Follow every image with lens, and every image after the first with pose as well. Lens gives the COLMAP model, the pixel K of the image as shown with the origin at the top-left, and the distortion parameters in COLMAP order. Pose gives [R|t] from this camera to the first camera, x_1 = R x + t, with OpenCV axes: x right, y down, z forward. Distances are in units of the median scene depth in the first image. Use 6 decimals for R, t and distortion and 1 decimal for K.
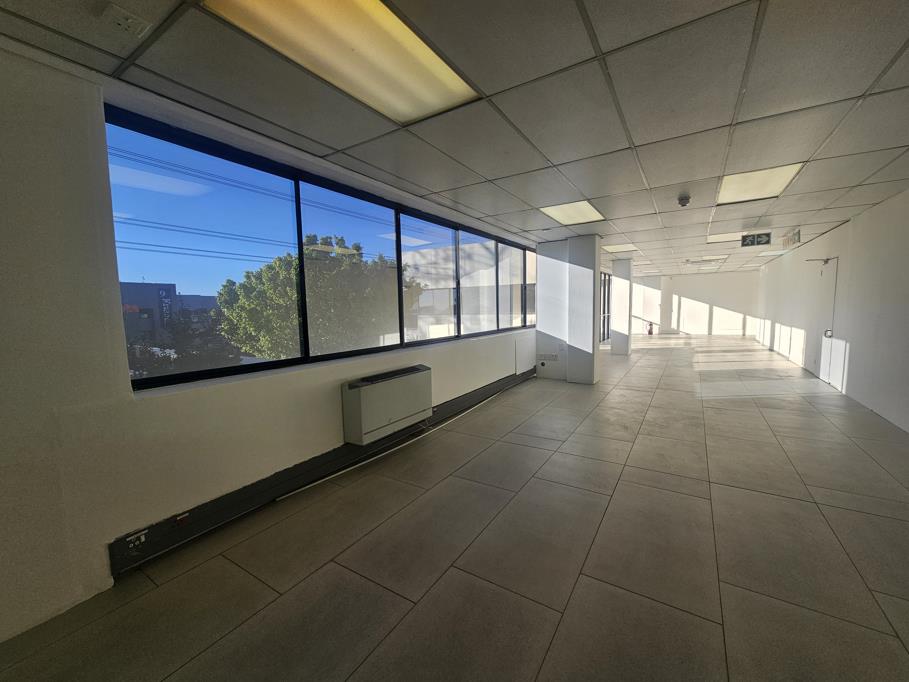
lens RADIAL K [[369.1, 0, 453.0], [0, 369.1, 340.3], [0, 0, 1]] dist [0.003084, 0.000777]
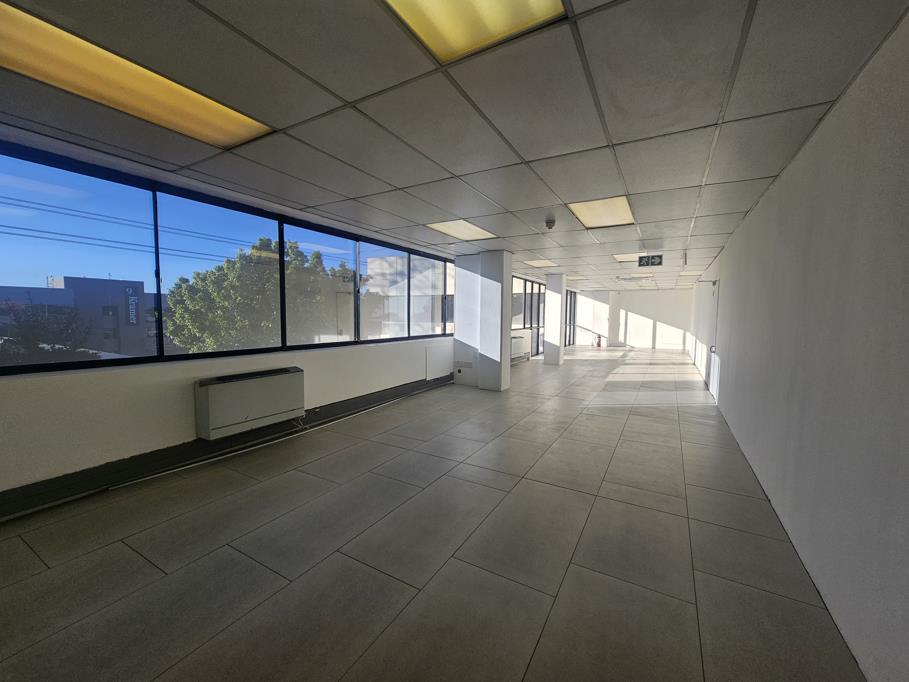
lens RADIAL K [[369.1, 0, 451.5], [0, 369.1, 339.5], [0, 0, 1]] dist [0.003084, 0.000777]
pose [[0.998690, 0.028475, 0.042511, 0.192429], [-0.027485, 0.999342, -0.023680, 0.000509], [-0.043157, 0.022480, 0.998815, -0.049286]]
